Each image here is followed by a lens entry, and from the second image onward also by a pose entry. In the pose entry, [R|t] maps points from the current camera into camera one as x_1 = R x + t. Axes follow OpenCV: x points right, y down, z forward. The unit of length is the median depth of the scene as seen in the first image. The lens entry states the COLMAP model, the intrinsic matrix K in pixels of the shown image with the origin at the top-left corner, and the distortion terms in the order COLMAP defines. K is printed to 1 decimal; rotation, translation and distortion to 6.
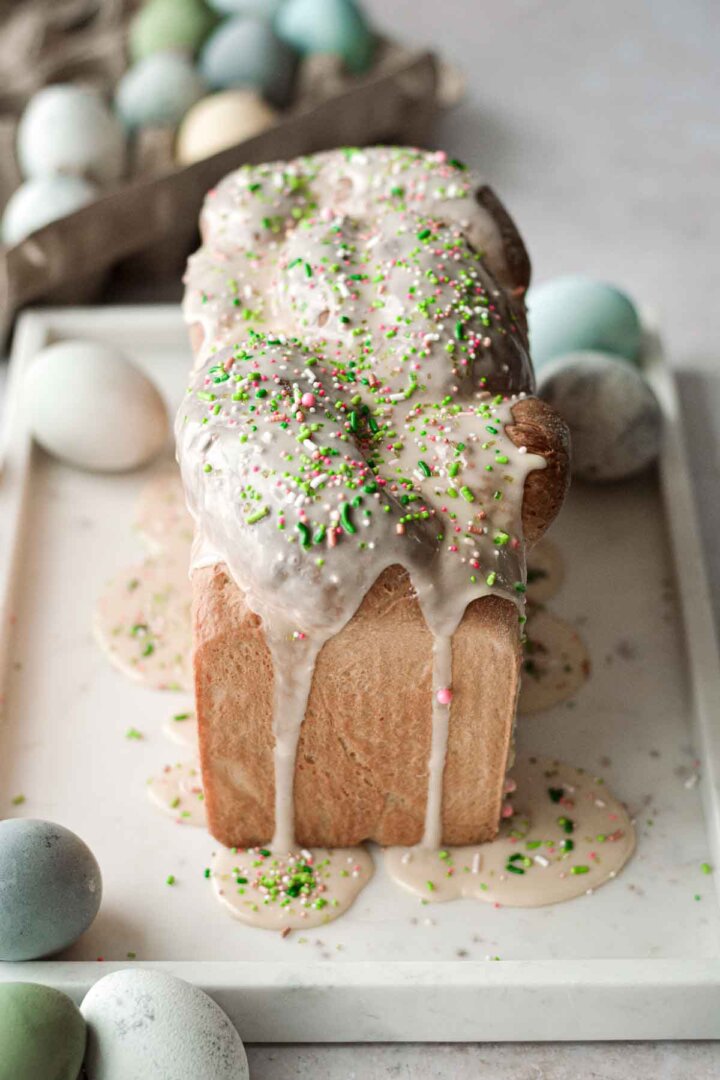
lens RADIAL K [[2761.8, 0, 356.6], [0, 2761.8, 541.2], [0, 0, 1]] dist [0.132157, 0.000000]
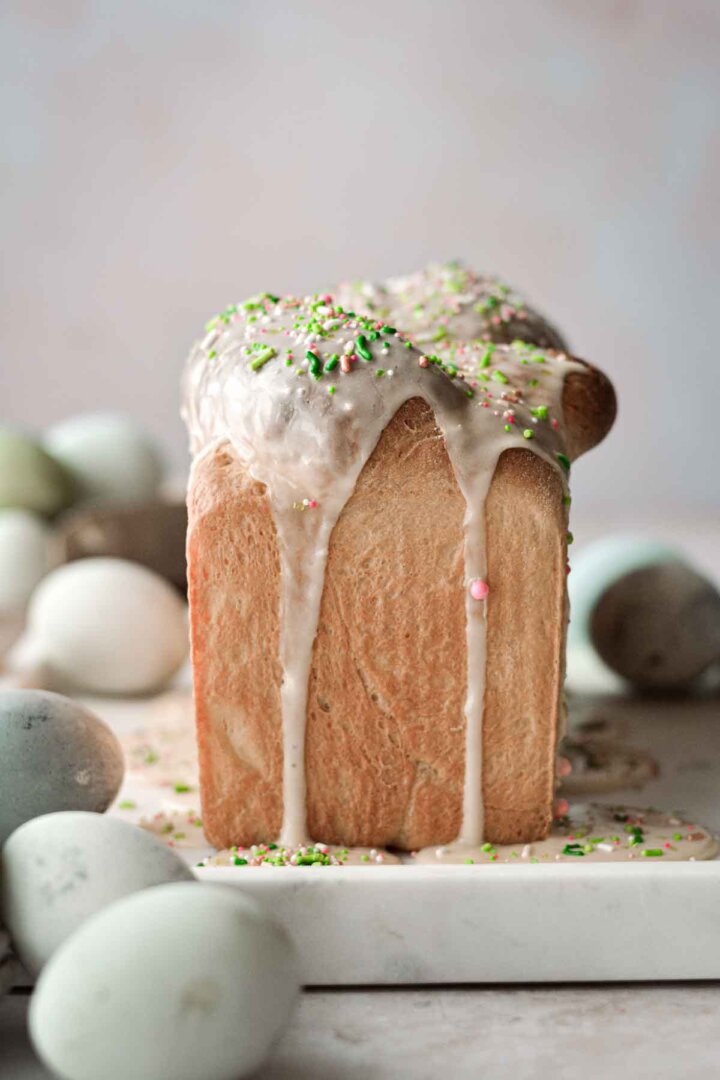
lens RADIAL K [[2761.8, 0, 361.2], [0, 2761.8, 539.9], [0, 0, 1]] dist [0.132157, 0.000000]
pose [[0.999339, -0.013416, -0.033786, 0.024106], [-0.005725, 0.859720, -0.510734, 0.474378], [0.035898, 0.510590, 0.859075, 0.252198]]
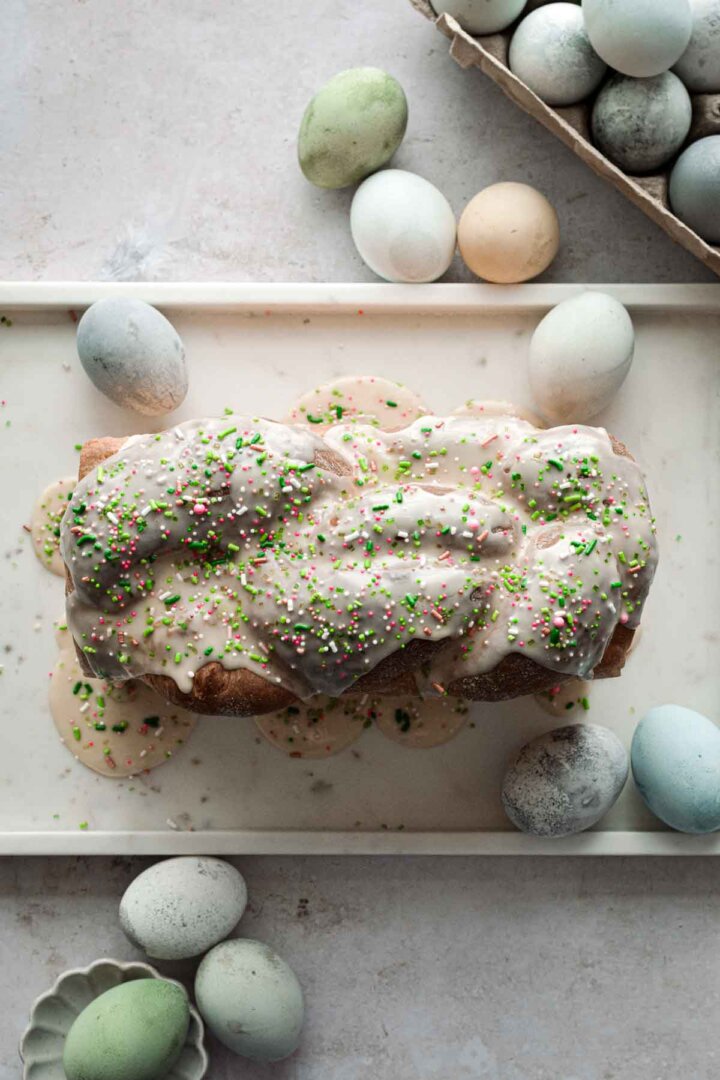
lens RADIAL K [[2761.8, 0, 359.9], [0, 2761.8, 543.2], [0, 0, 1]] dist [0.132157, 0.000000]
pose [[-0.012314, 0.994057, -0.108161, 0.138358], [-0.603366, 0.078870, 0.793555, -1.124324], [0.797370, 0.075033, 0.598809, 0.268020]]
